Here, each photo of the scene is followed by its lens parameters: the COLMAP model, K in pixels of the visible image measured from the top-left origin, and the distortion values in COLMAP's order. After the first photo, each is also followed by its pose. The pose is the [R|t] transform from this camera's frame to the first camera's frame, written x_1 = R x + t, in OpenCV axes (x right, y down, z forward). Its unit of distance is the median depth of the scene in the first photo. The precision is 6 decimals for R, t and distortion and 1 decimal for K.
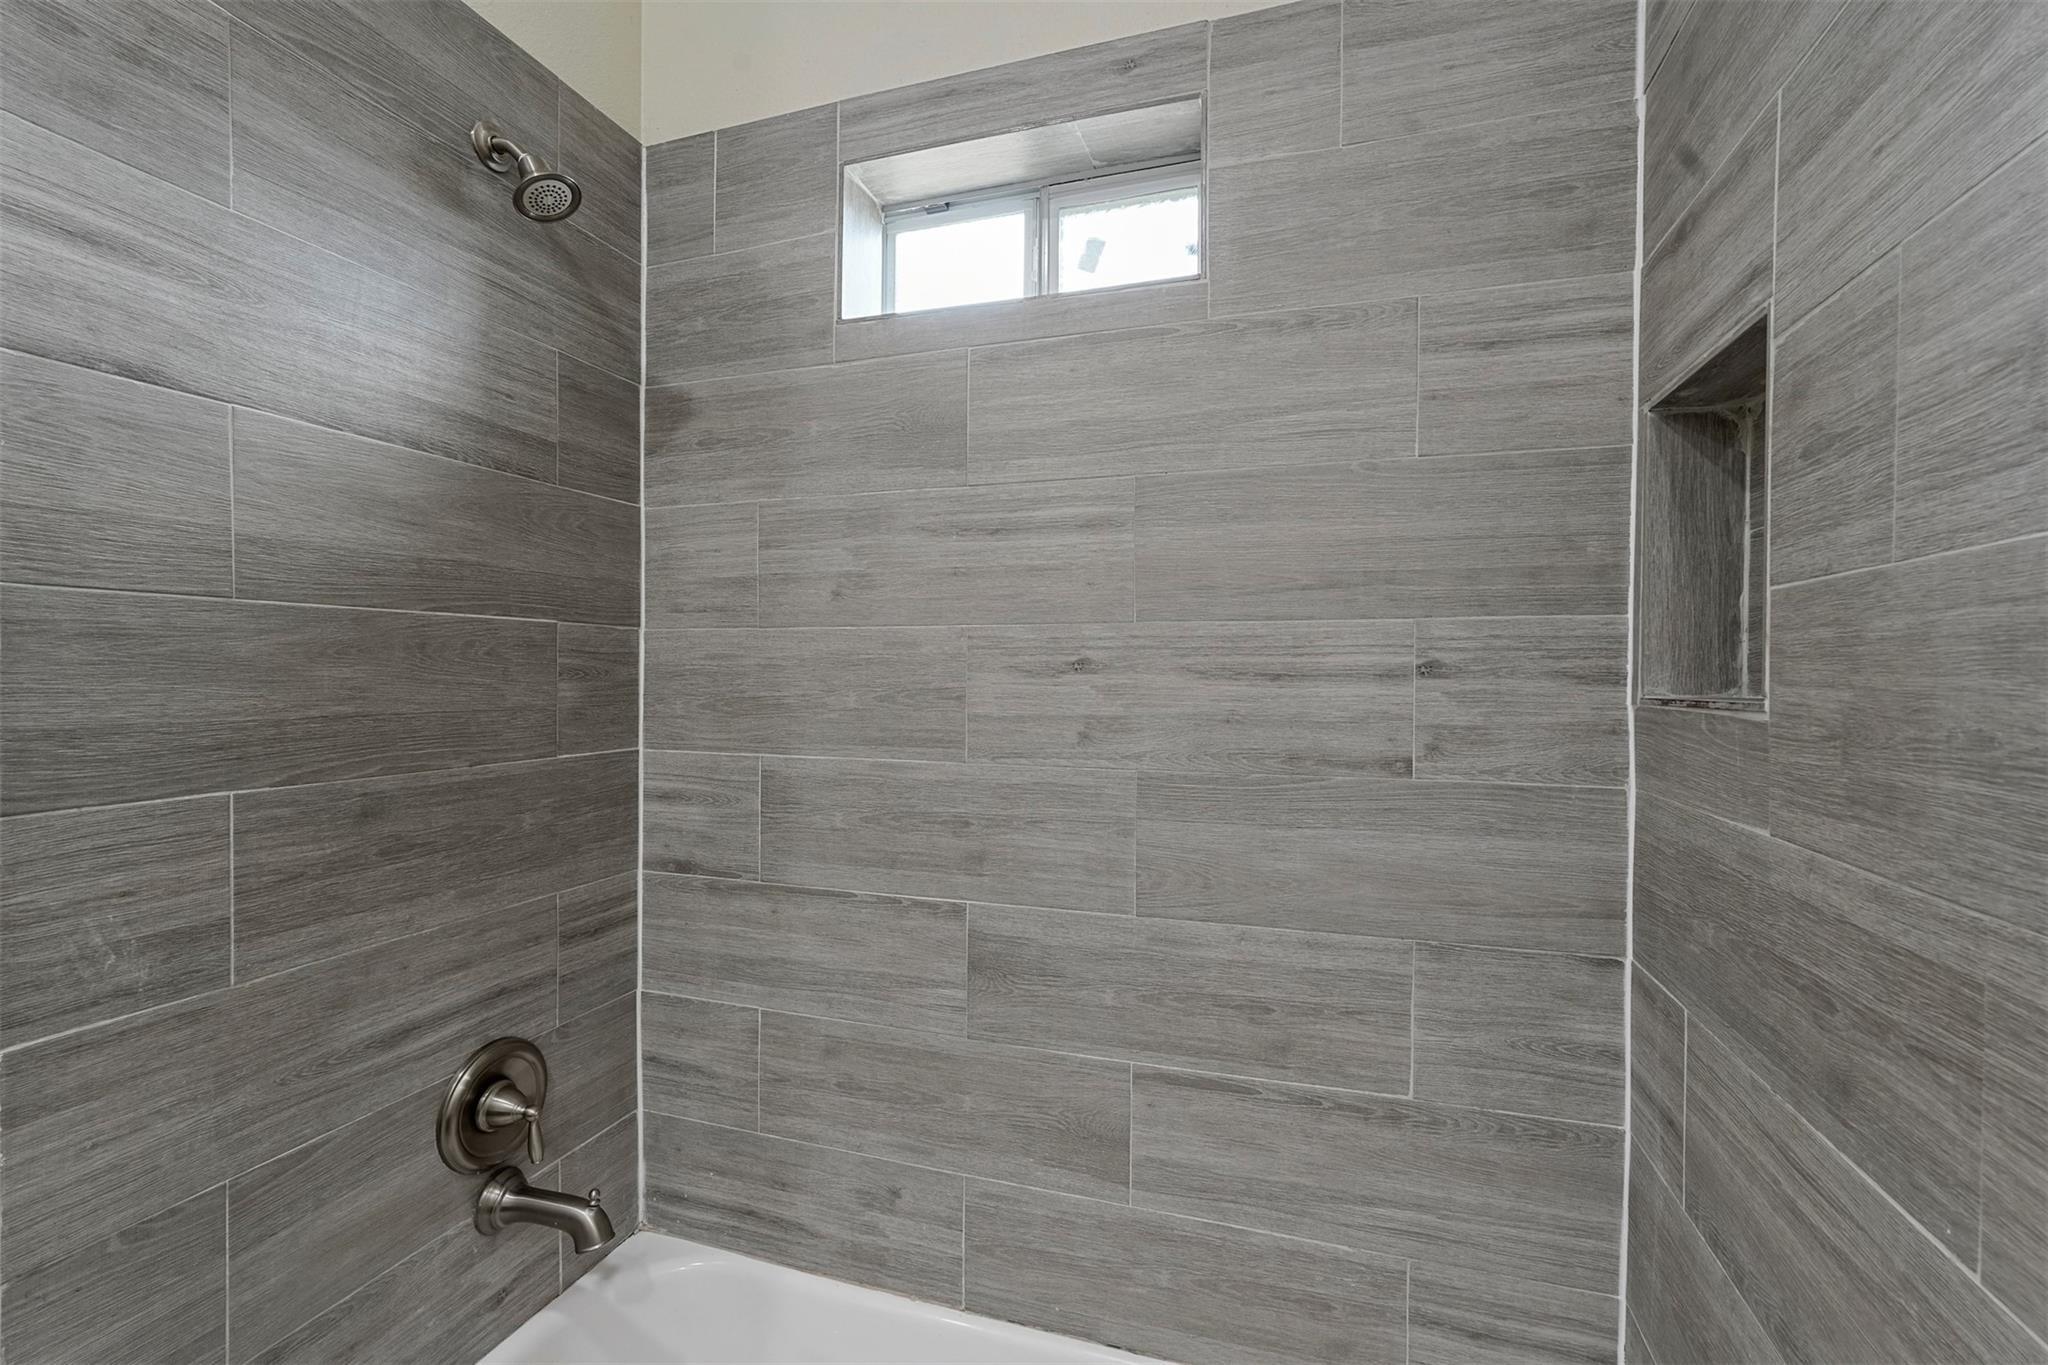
lens RADIAL K [[905.3, 0, 1020.9], [0, 905.3, 683.8], [0, 0, 1]] dist [-0.014380, 0.006942]
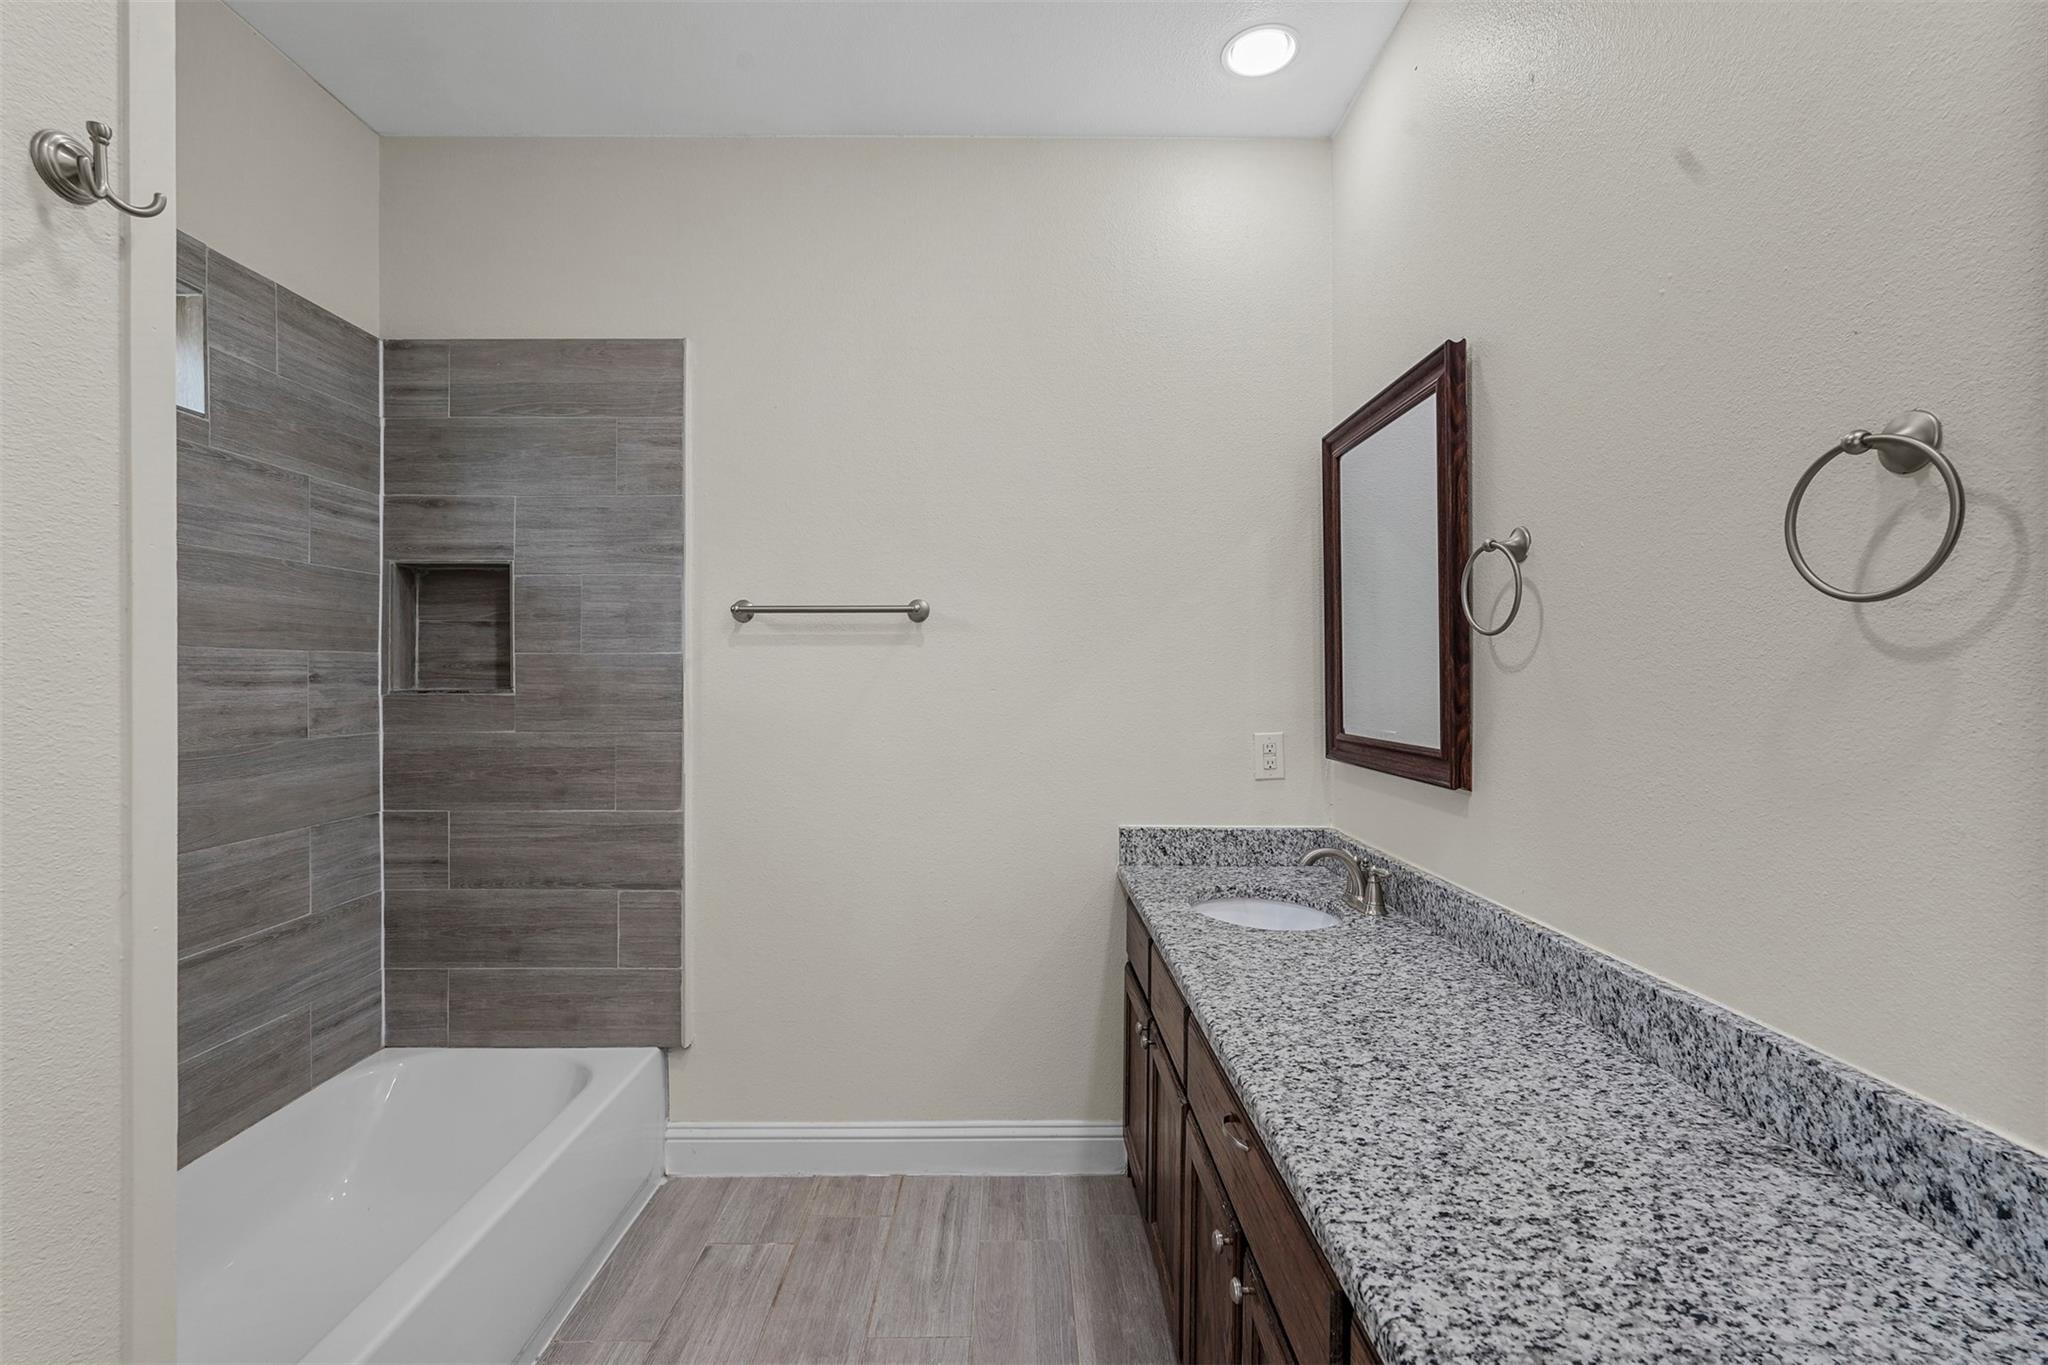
lens RADIAL K [[905.3, 0, 1020.9], [0, 905.3, 683.8], [0, 0, 1]] dist [-0.014380, 0.006942]
pose [[-0.325828, -0.013208, 0.945337, -1.753806], [0.007900, 0.999829, 0.016692, -0.024199], [-0.945396, 0.012906, -0.325668, 0.227288]]
